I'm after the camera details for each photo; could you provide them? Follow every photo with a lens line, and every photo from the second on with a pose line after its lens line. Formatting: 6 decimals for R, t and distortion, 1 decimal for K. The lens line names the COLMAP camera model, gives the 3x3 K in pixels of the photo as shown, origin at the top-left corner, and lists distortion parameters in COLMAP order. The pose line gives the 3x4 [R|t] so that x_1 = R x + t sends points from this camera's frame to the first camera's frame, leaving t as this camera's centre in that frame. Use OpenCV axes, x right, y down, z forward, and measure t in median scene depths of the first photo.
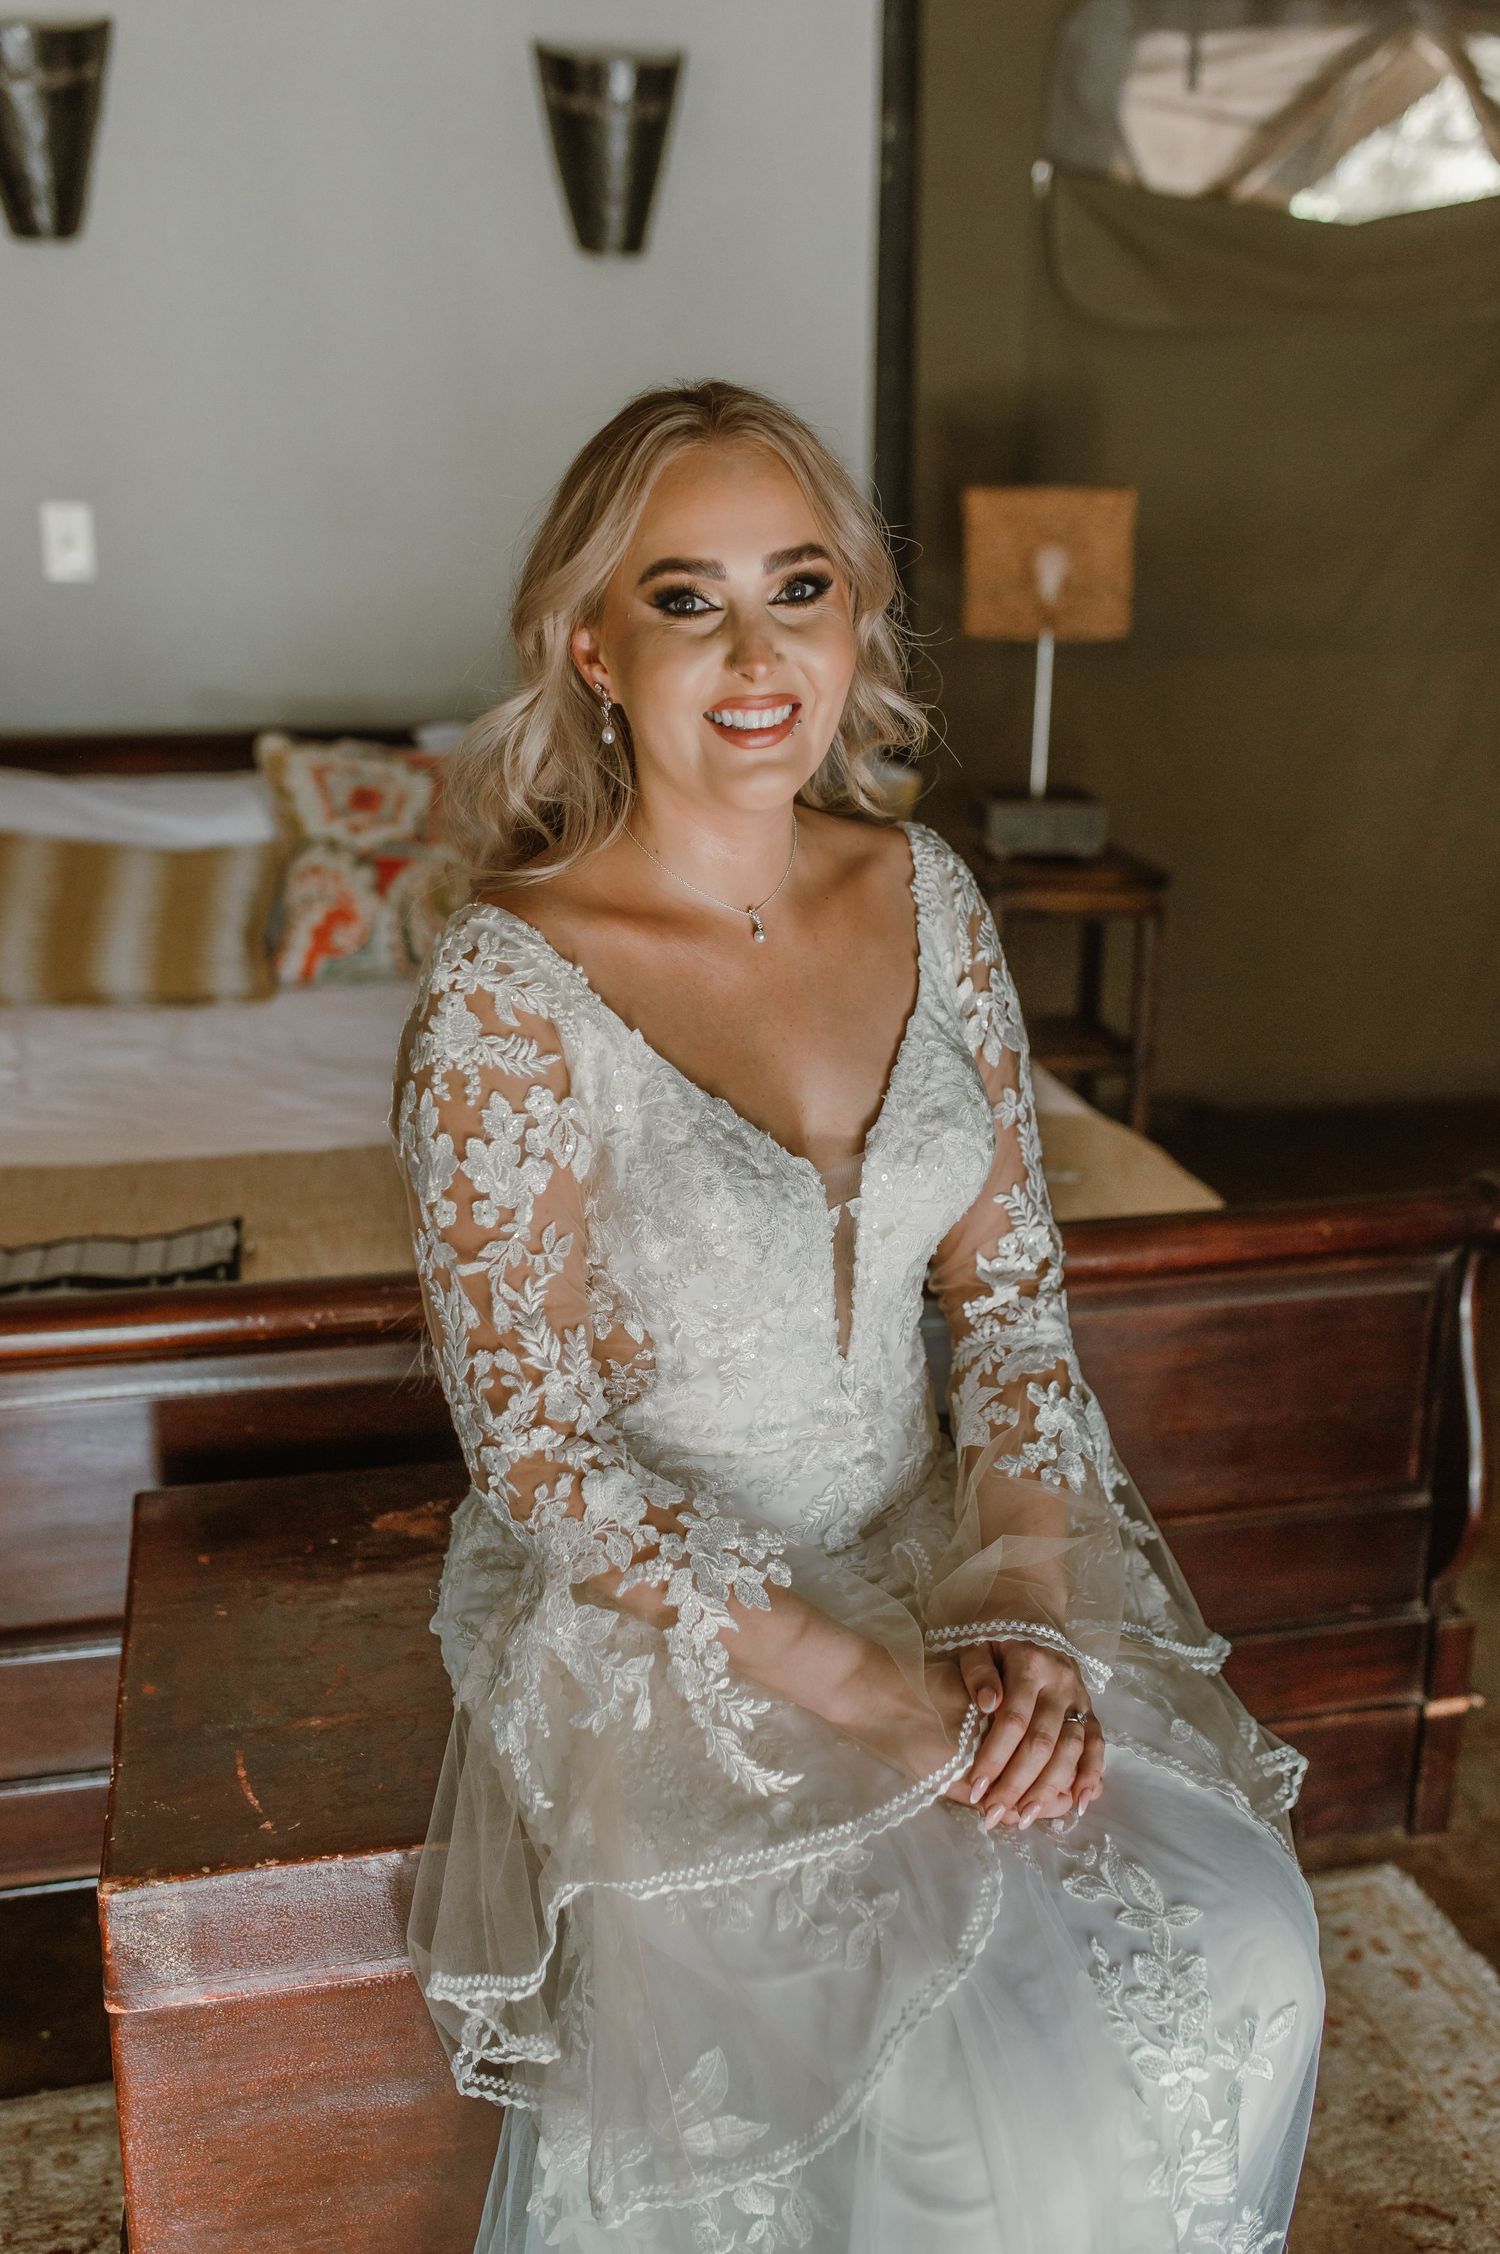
lens RADIAL K [[2132.0, 0, 750.0], [0, 2132.0, 1127.0], [0, 0, 1]] dist [0.035236, 0.000899]
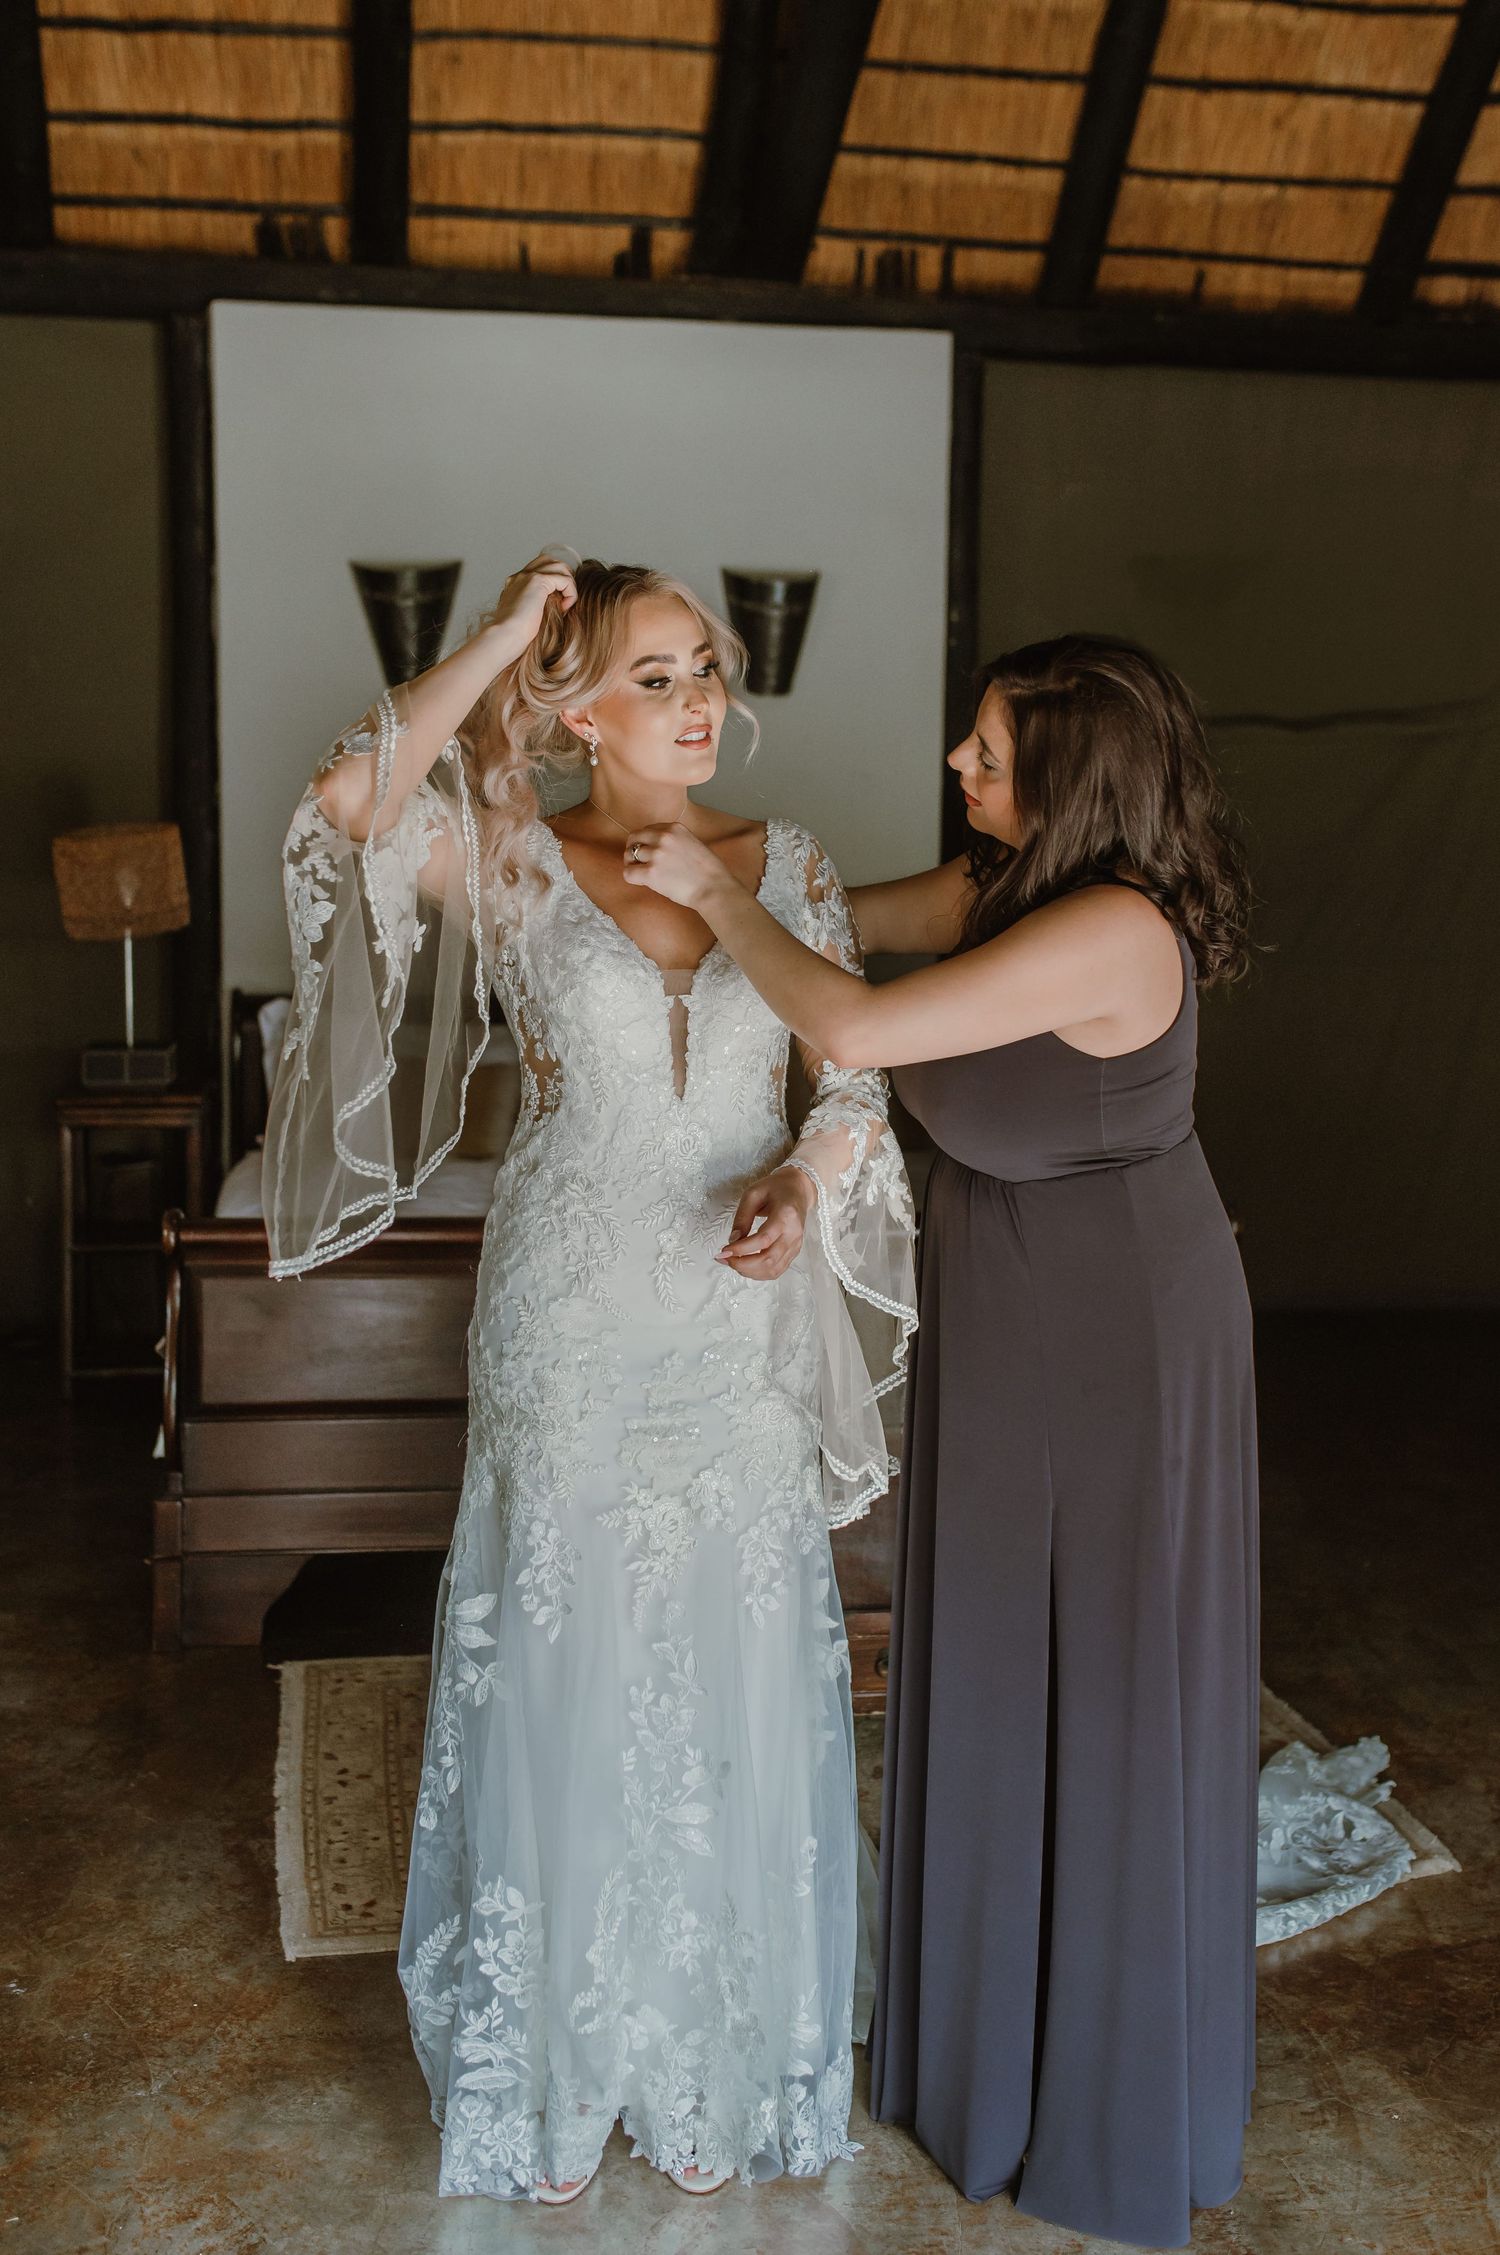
lens RADIAL K [[2250.9, 0, 717.7], [0, 2250.9, 1123.9], [0, 0, 1]] dist [0.008455, 0.008089]
pose [[0.995678, 0.020238, -0.090641, 0.084484], [-0.035354, 0.985082, -0.168414, 0.271701], [0.085880, 0.170891, 0.981540, -0.862953]]
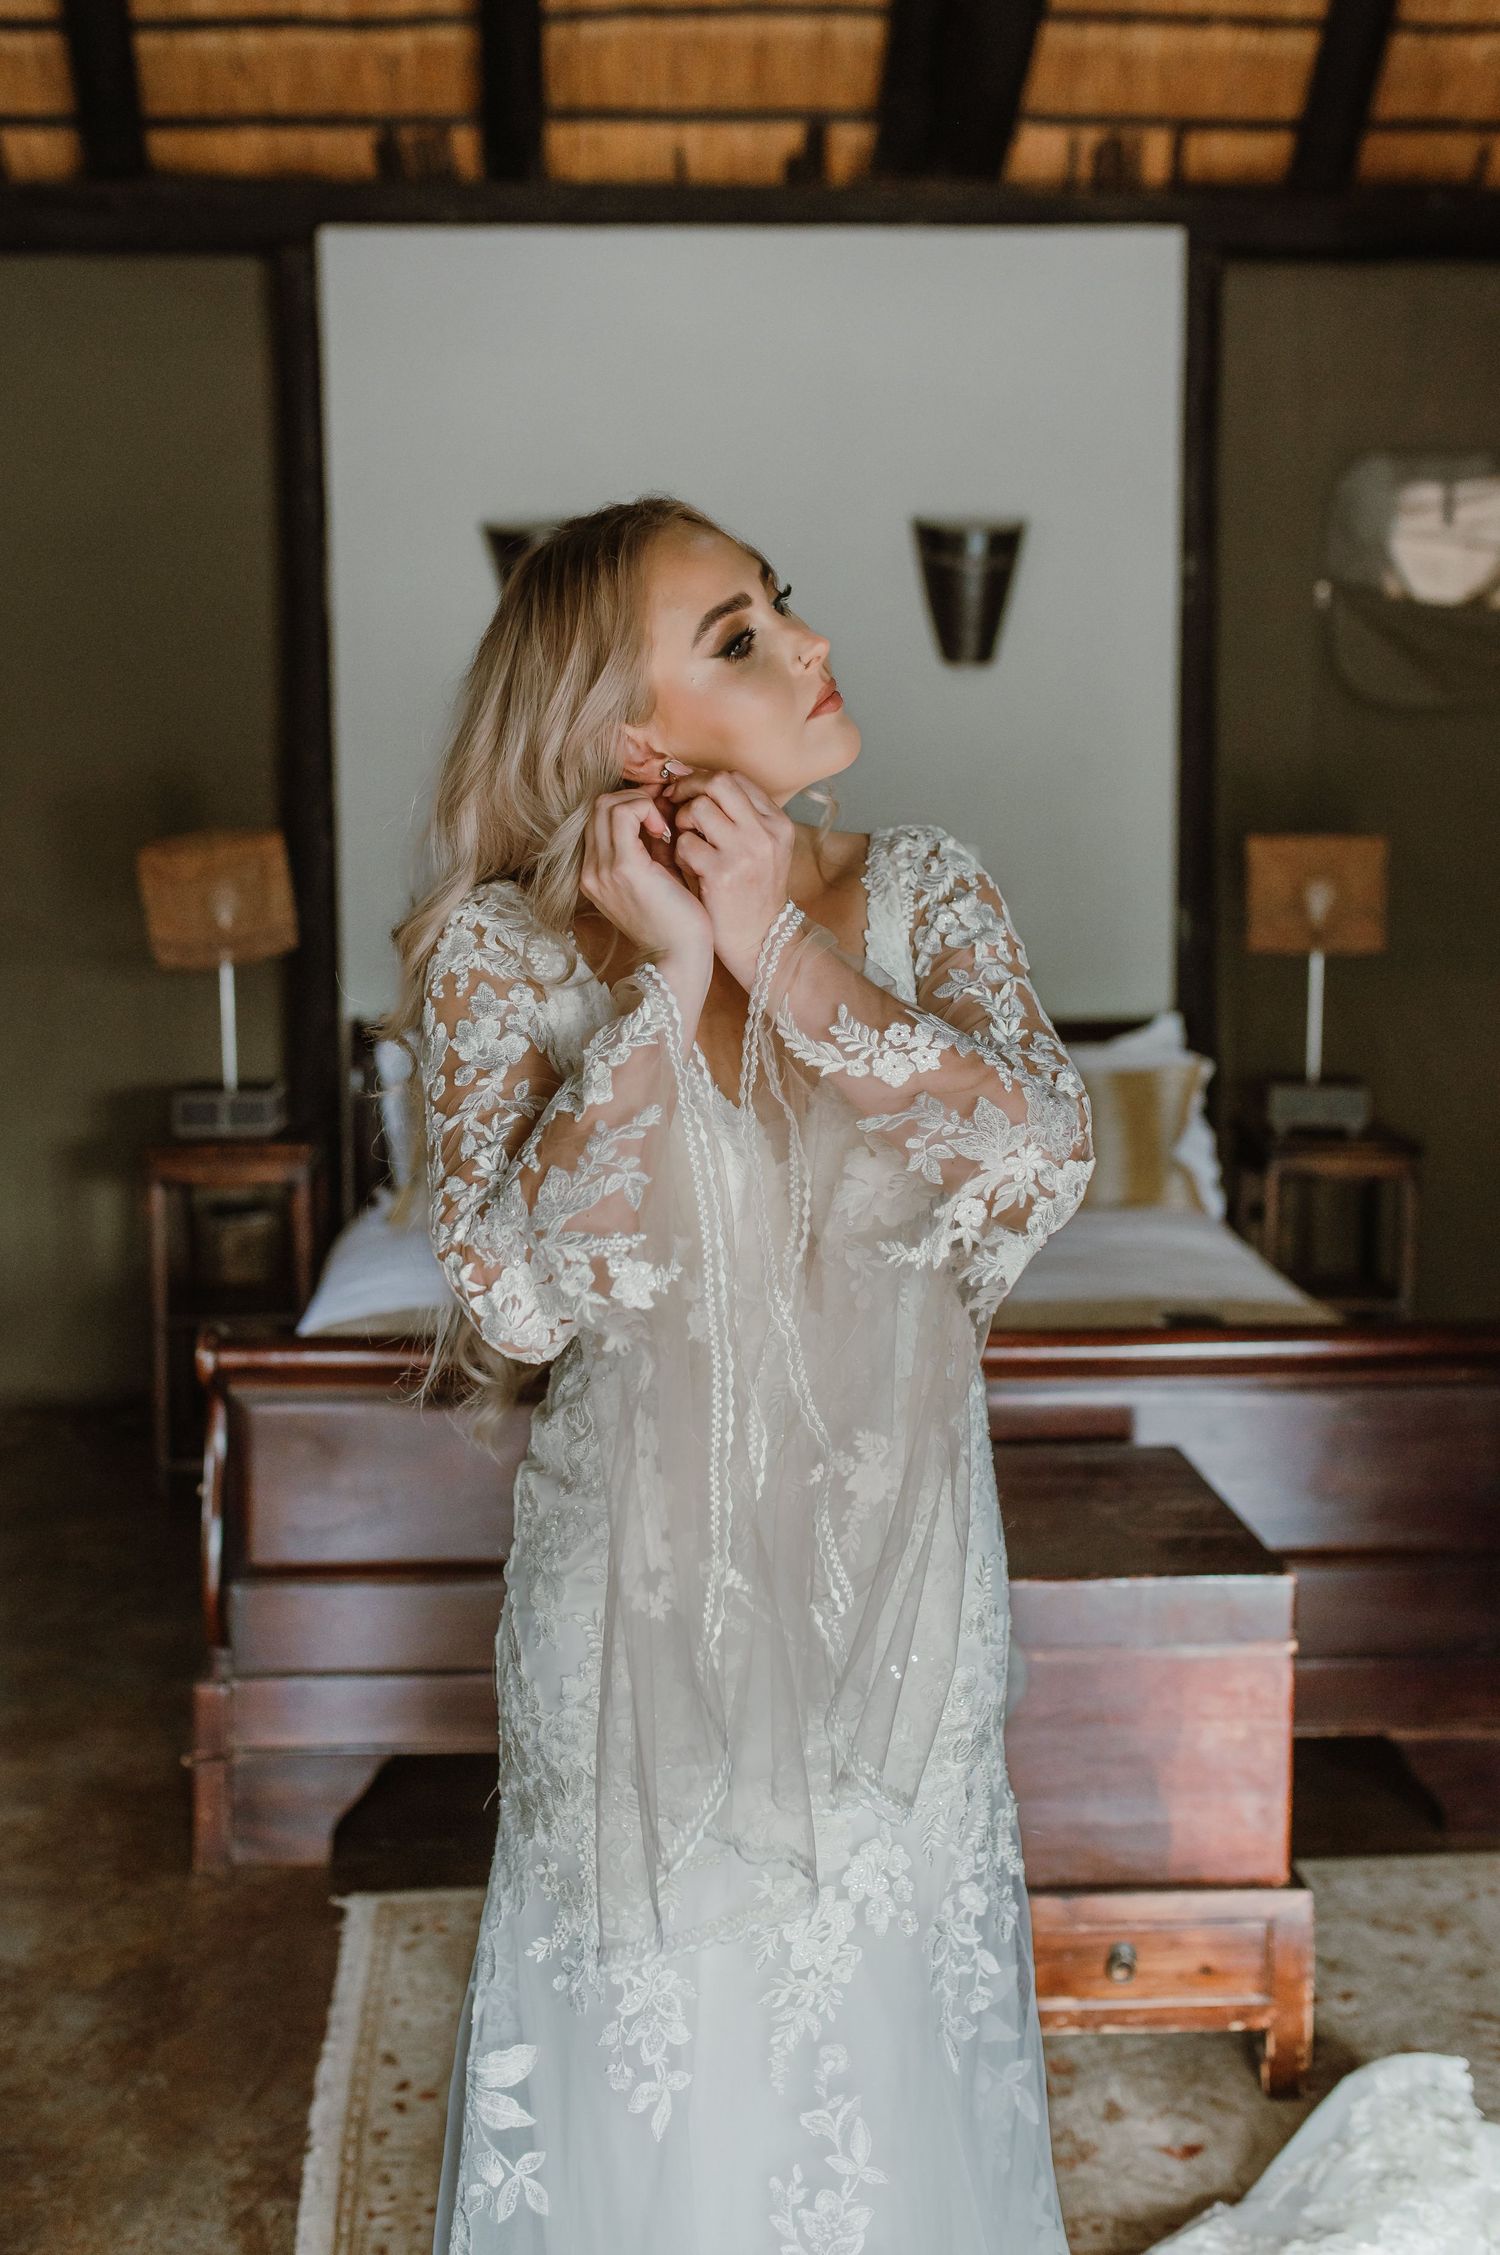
lens RADIAL K [[2276.5, 0, 699.8], [0, 2276.5, 1126.0], [0, 0, 1]] dist [-0.005377, 0.003173]
pose [[0.981954, 0.015400, -0.188494, 0.066627], [-0.045994, 0.986201, -0.159035, 0.154905], [0.183444, 0.164834, 0.969112, -0.522100]]
